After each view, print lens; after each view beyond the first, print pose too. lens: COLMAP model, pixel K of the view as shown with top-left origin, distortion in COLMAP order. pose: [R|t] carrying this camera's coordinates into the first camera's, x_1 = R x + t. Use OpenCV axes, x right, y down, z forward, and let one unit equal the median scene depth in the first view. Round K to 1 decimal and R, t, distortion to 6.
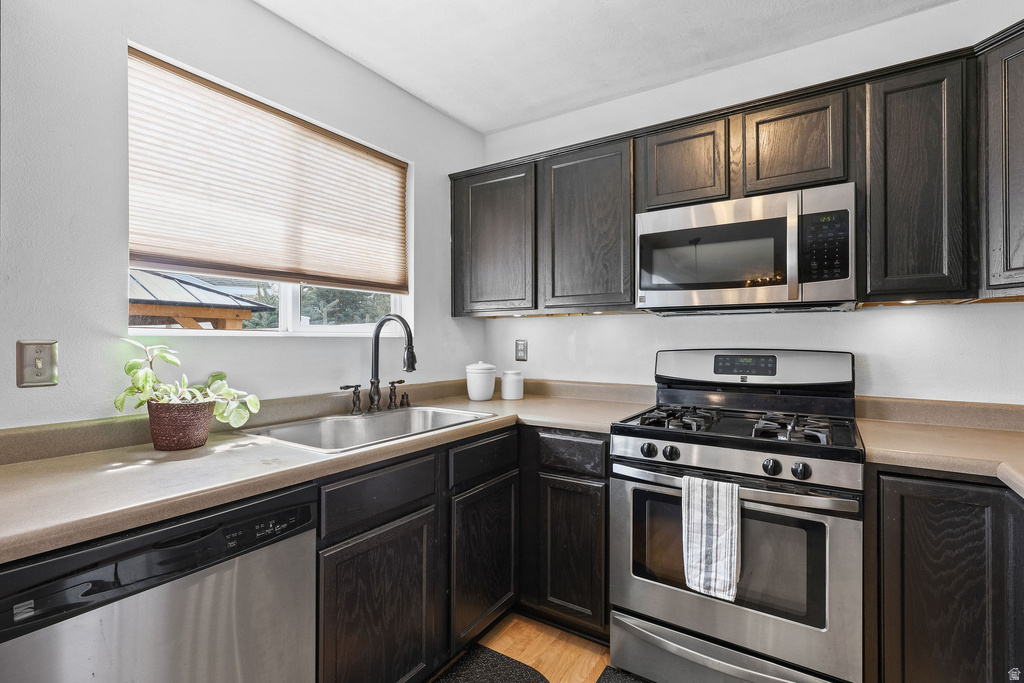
lens RADIAL K [[477.4, 0, 512.0], [0, 477.4, 341.5], [0, 0, 1]] dist [-0.001690, -0.000720]
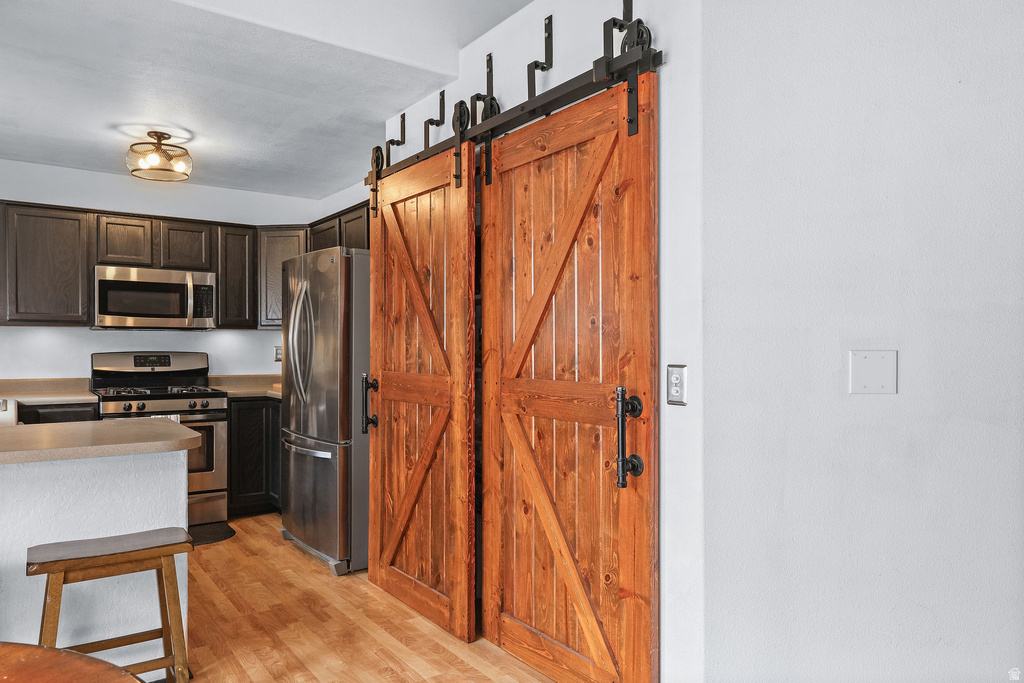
lens RADIAL K [[701.1, 0, 512.9], [0, 701.1, 354.1], [0, 0, 1]] dist [0.000177, 0.000334]
pose [[0.352852, -0.006652, 0.935656, -1.628420], [-0.002456, 0.999965, 0.008036, 0.001436], [-0.935676, -0.005134, 0.352823, -1.261921]]
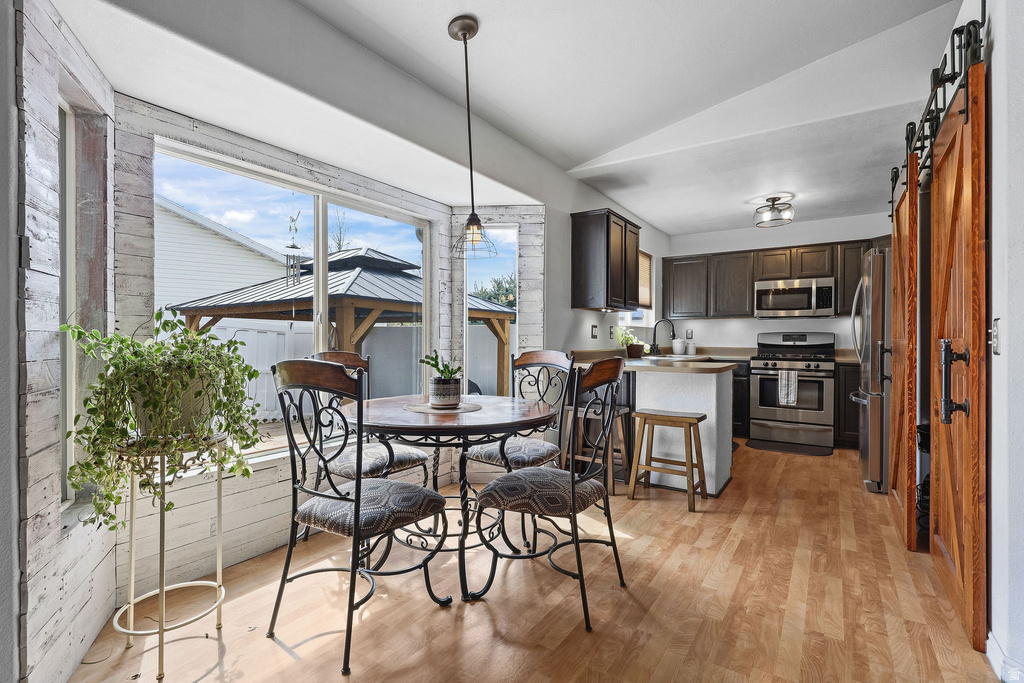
lens RADIAL K [[497.6, 0, 499.7], [0, 497.6, 342.9], [0, 0, 1]] dist [-0.000793, -0.000194]
pose [[0.999938, 0.003513, -0.010549, -1.327170], [-0.003413, 0.999949, 0.009471, 0.065432], [0.010581, -0.009435, 0.999900, -2.110398]]
